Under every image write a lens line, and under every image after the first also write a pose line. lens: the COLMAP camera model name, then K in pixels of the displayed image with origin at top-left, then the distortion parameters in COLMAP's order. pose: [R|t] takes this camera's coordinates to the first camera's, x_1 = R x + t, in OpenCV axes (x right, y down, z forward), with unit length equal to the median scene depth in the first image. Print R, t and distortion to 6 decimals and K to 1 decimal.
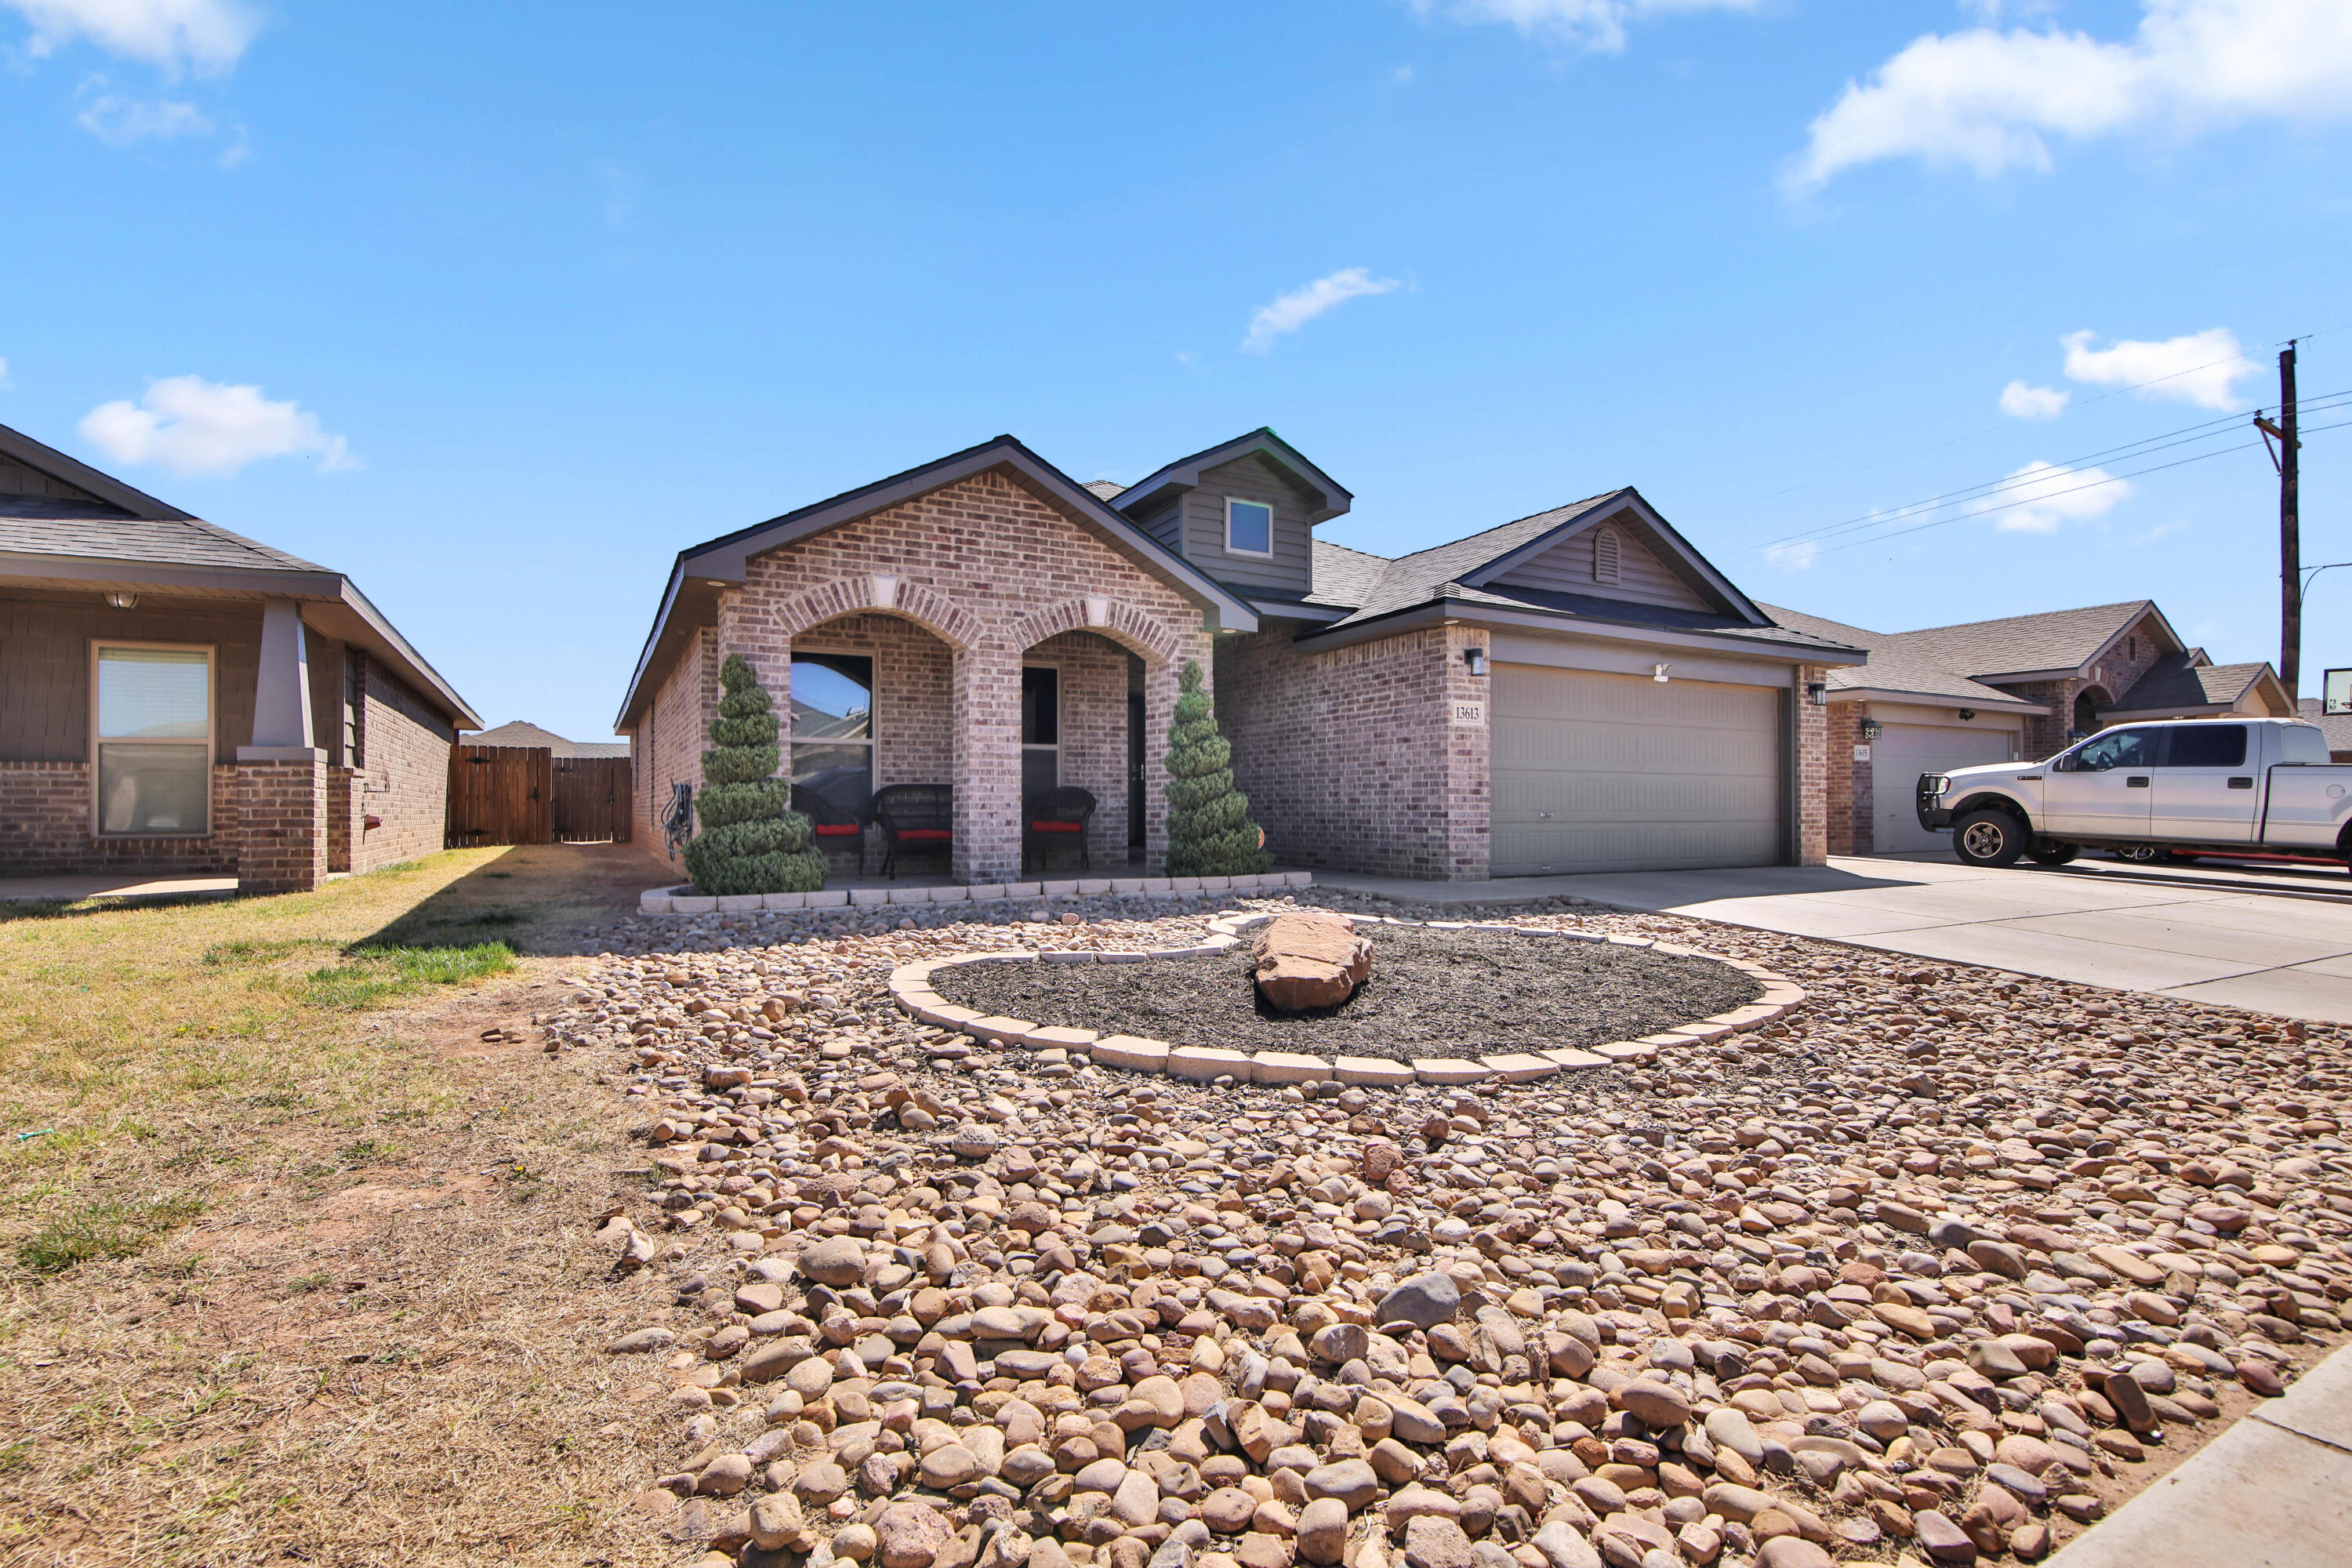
lens RADIAL K [[1103.1, 0, 1170.8], [0, 1103.1, 801.3], [0, 0, 1]] dist [-0.001748, -0.000591]
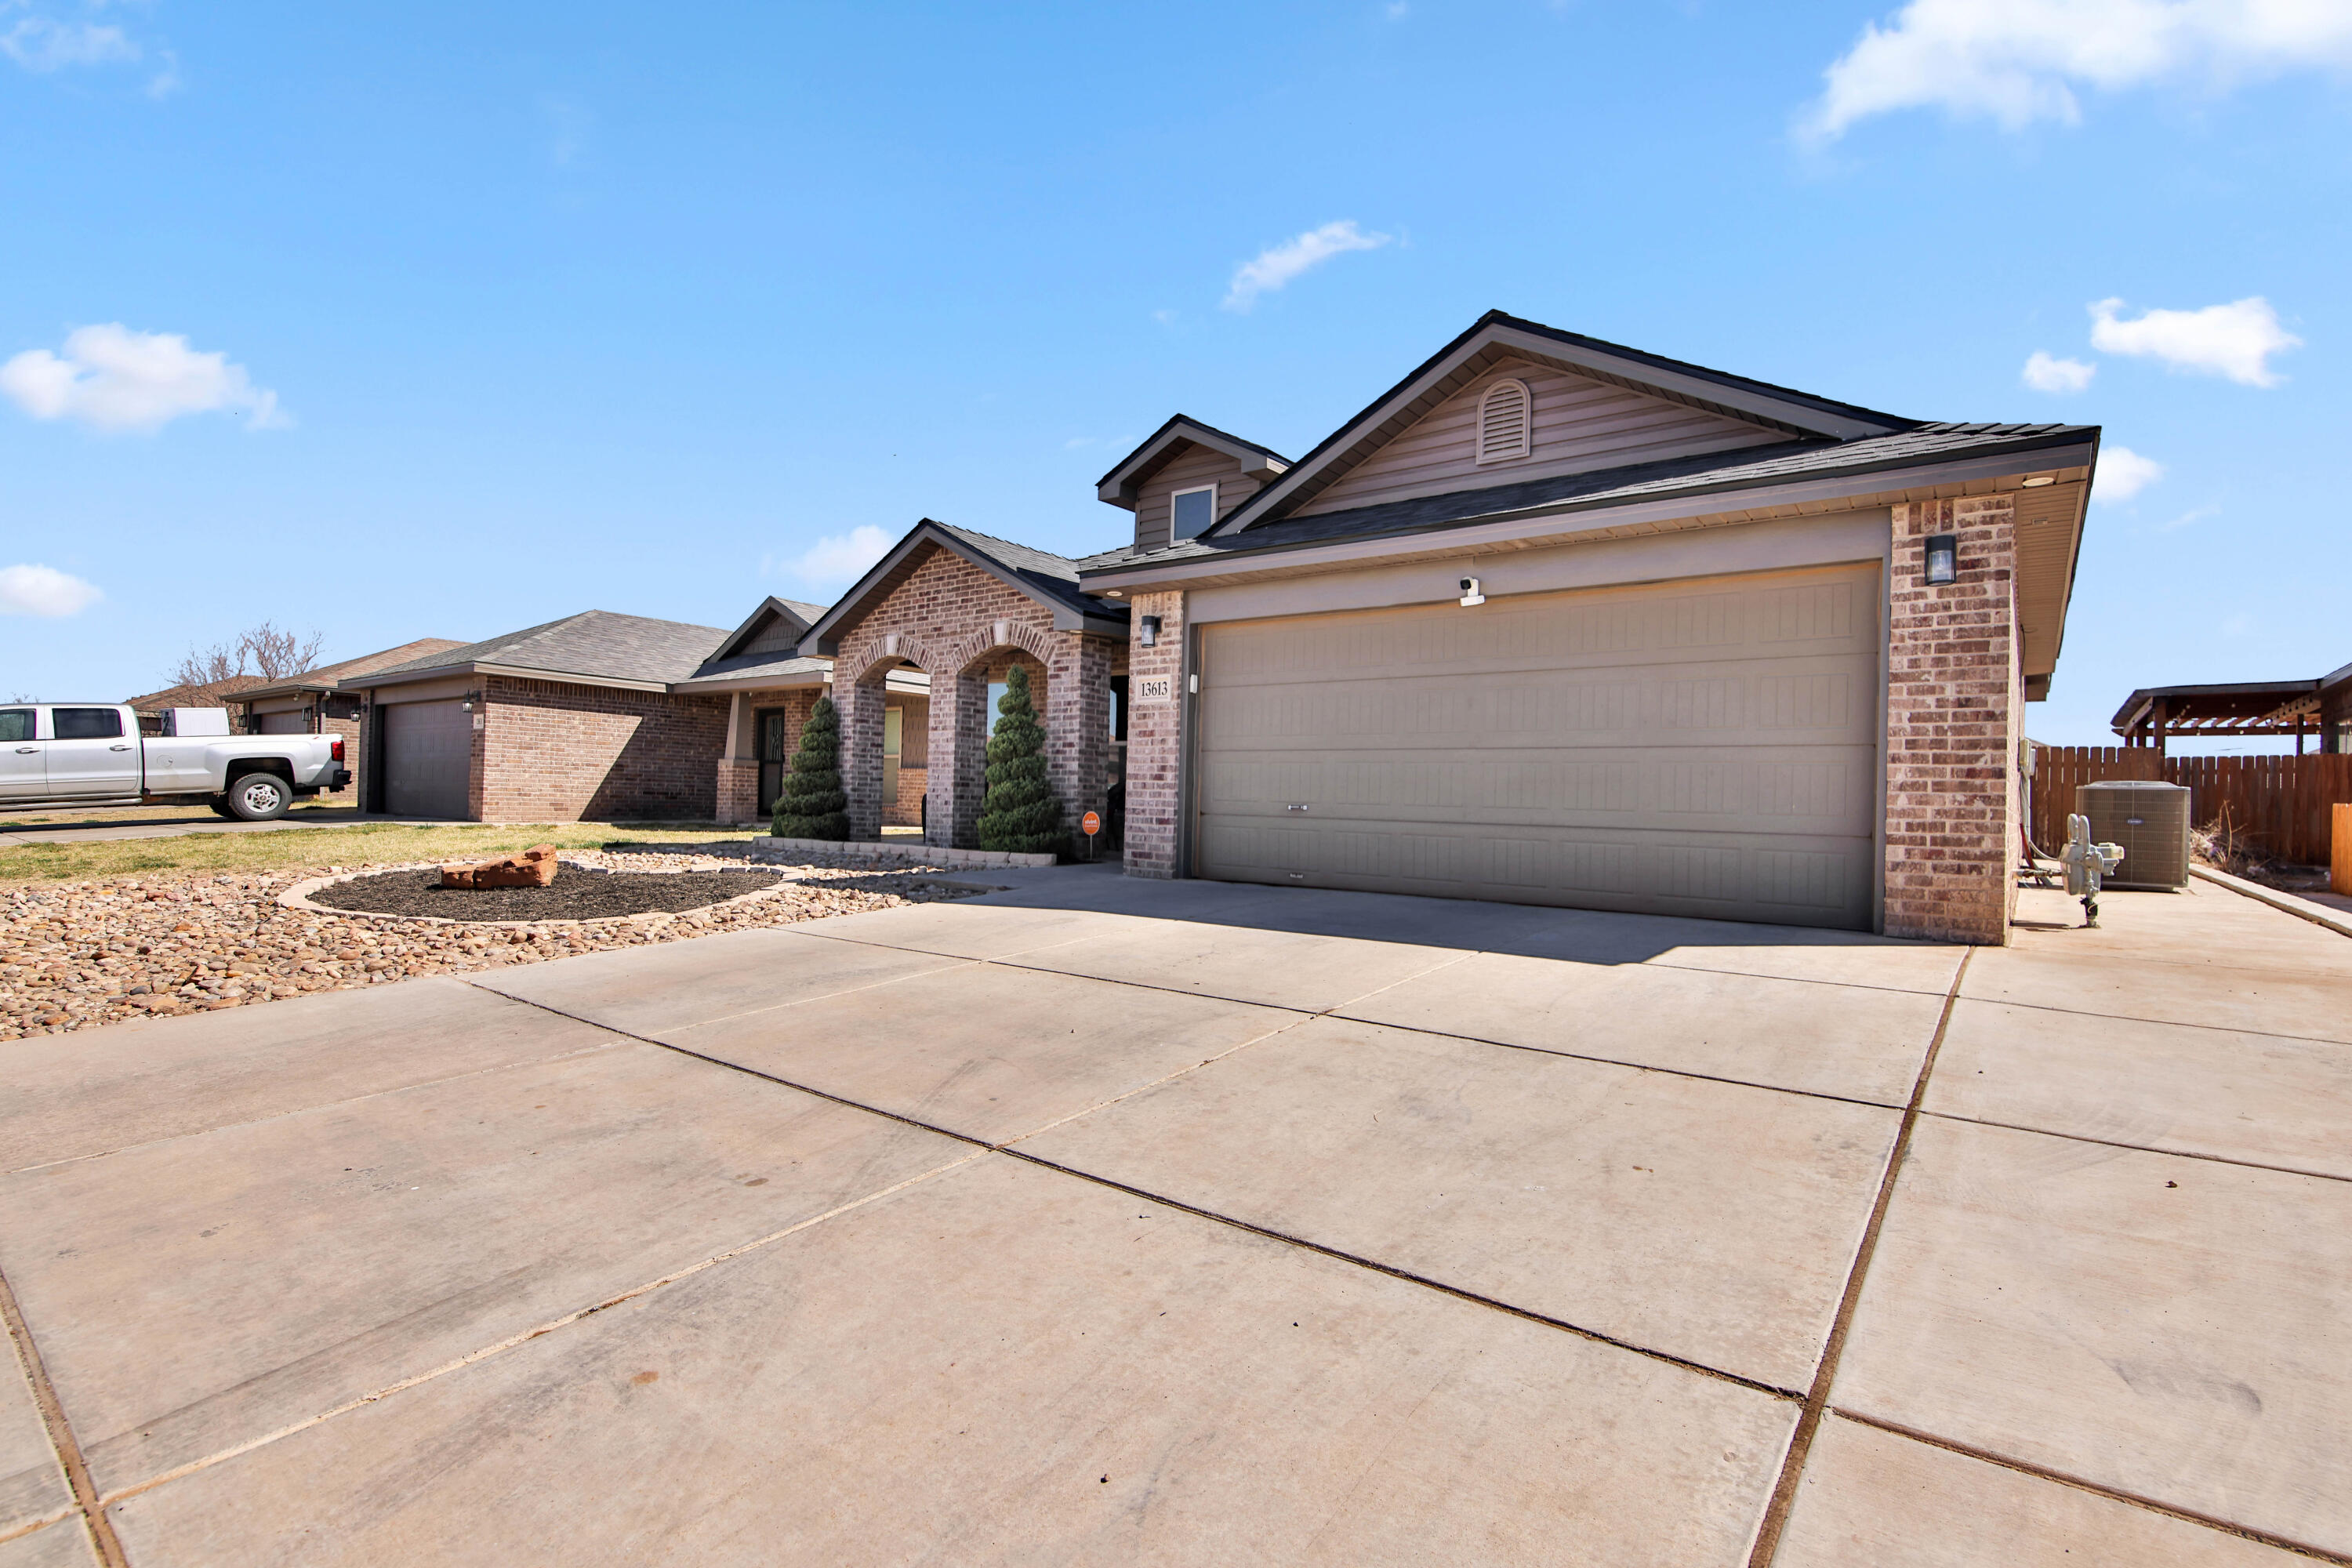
lens RADIAL K [[1103.1, 0, 1170.8], [0, 1103.1, 801.3], [0, 0, 1]] dist [-0.001748, -0.000591]
pose [[0.403717, 0.009711, -0.914833, 1.097230], [-0.016715, 0.999855, 0.003237, 0.007636], [0.914731, 0.013984, 0.403820, 0.658280]]
